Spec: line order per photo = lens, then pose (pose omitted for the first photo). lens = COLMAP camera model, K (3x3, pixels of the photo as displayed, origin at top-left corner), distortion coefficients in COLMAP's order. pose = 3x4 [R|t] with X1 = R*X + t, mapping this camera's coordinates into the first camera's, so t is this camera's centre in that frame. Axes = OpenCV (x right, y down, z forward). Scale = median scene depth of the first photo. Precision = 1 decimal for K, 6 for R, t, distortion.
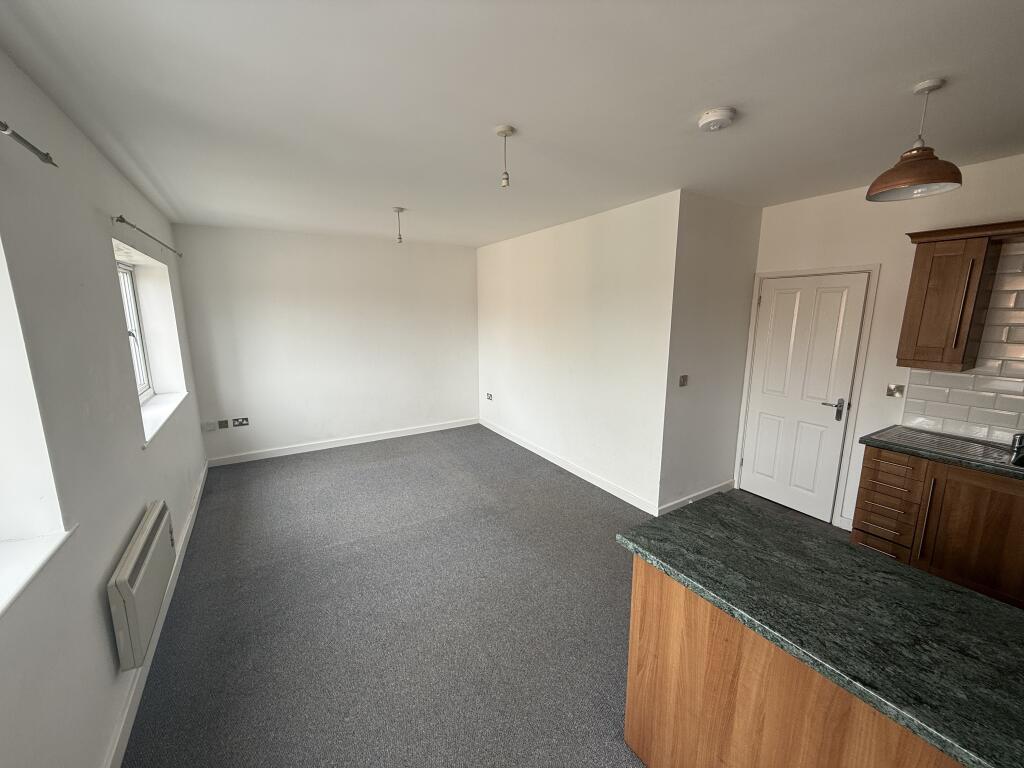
lens RADIAL K [[405.4, 0, 510.4], [0, 405.4, 384.9], [0, 0, 1]] dist [0.000916, 0.000166]
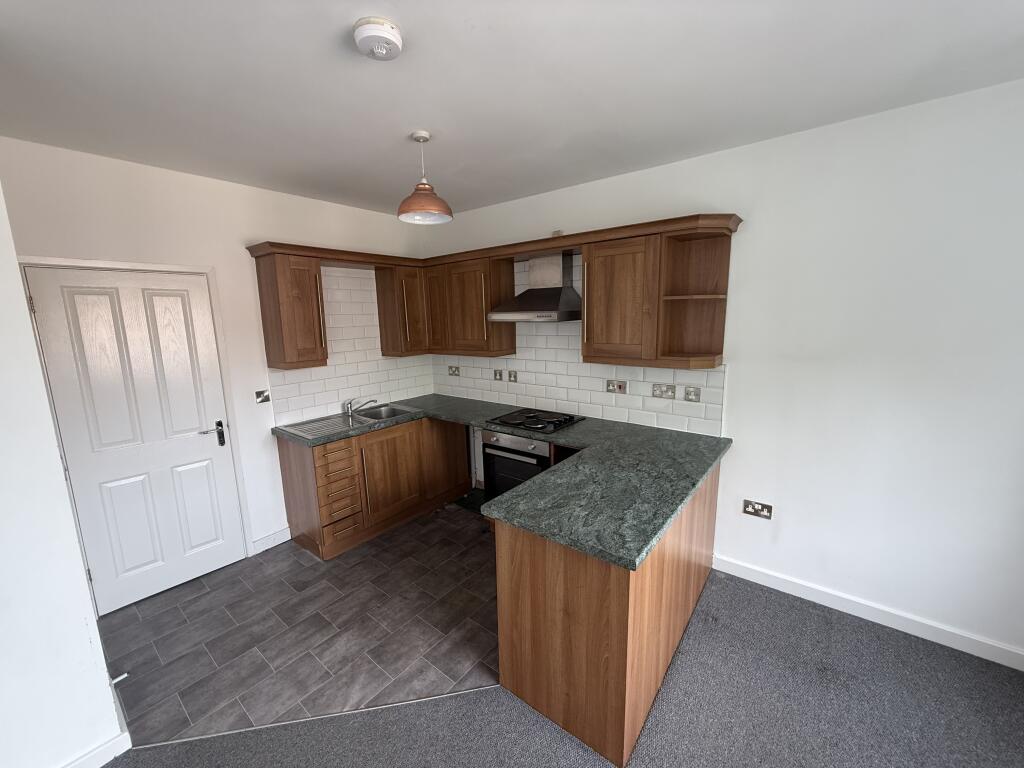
lens RADIAL K [[405.4, 0, 510.4], [0, 405.4, 384.9], [0, 0, 1]] dist [0.000916, 0.000166]
pose [[-0.342297, -0.146975, 0.928025, -0.213522], [0.191700, 0.955990, 0.222112, -0.127562], [-0.919828, 0.253931, -0.299058, 0.773035]]
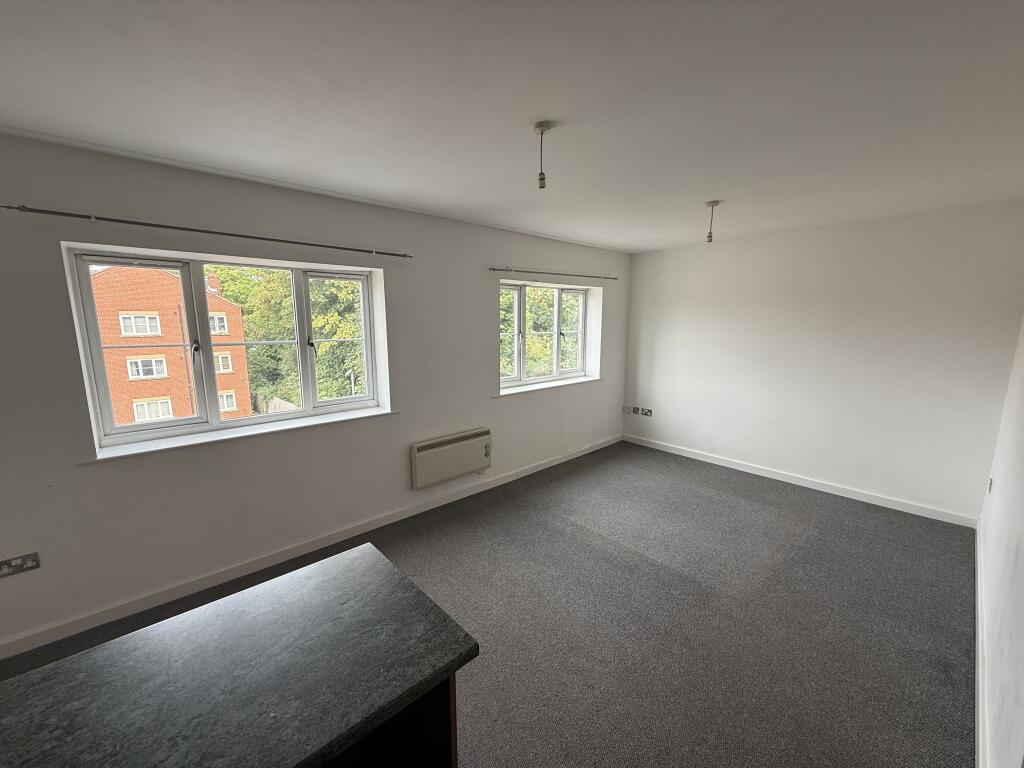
lens RADIAL K [[405.4, 0, 510.4], [0, 405.4, 384.9], [0, 0, 1]] dist [0.000916, 0.000166]
pose [[0.189047, 0.162018, -0.968510, 0.682347], [-0.180253, 0.975261, 0.127963, -0.114502], [0.965282, 0.150386, 0.213575, 0.582195]]
